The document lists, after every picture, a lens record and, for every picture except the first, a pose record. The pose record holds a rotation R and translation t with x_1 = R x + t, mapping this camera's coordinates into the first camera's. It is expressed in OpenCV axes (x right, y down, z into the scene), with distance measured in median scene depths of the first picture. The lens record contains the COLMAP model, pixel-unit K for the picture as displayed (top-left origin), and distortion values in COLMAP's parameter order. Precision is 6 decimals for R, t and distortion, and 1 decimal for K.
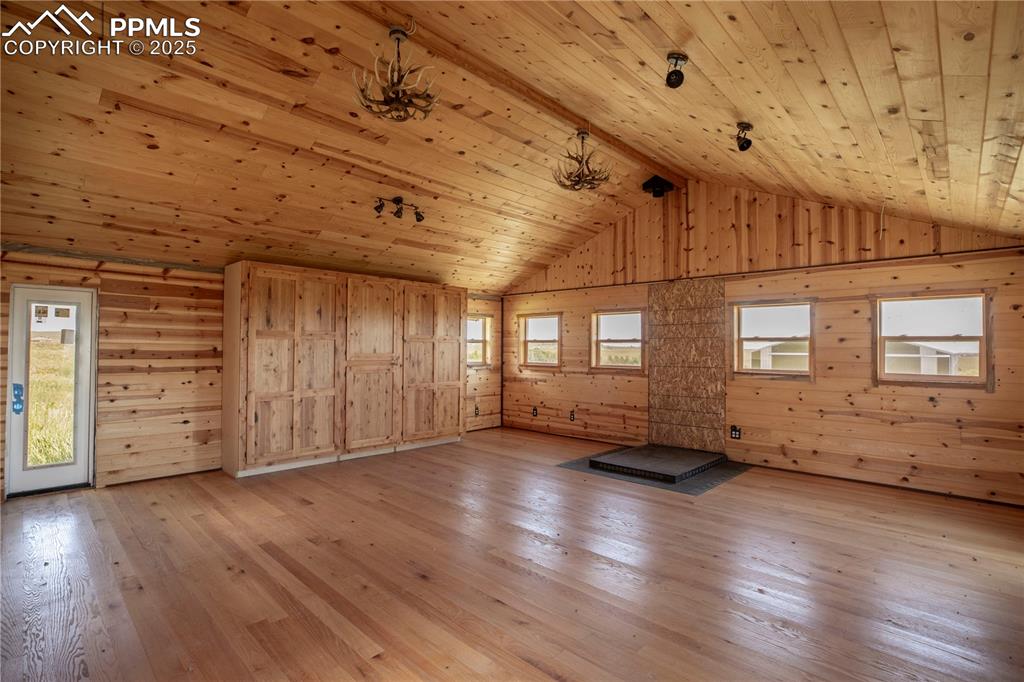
lens RADIAL K [[511.2, 0, 509.2], [0, 511.2, 341.5], [0, 0, 1]] dist [-0.034107, 0.000420]
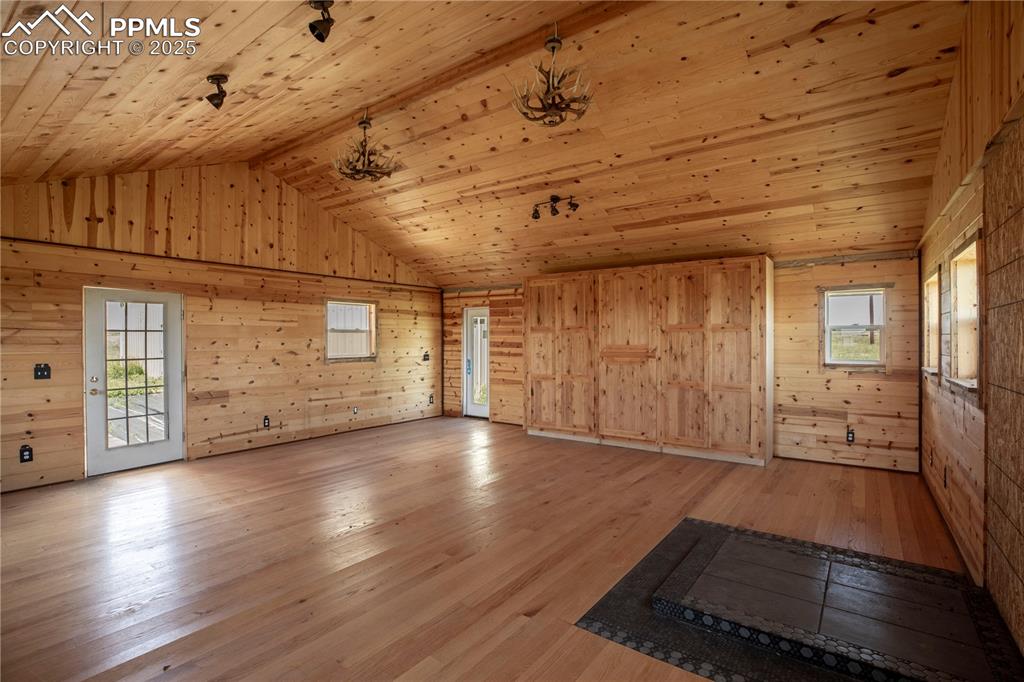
lens RADIAL K [[483.0, 0, 513.5], [0, 483.0, 340.0], [0, 0, 1]] dist [-0.031818, 0.000787]
pose [[0.112177, -0.006291, -0.993668, 0.702003], [0.014477, 0.999884, -0.004696, 0.016099], [0.993583, -0.013859, 0.112255, 0.741071]]
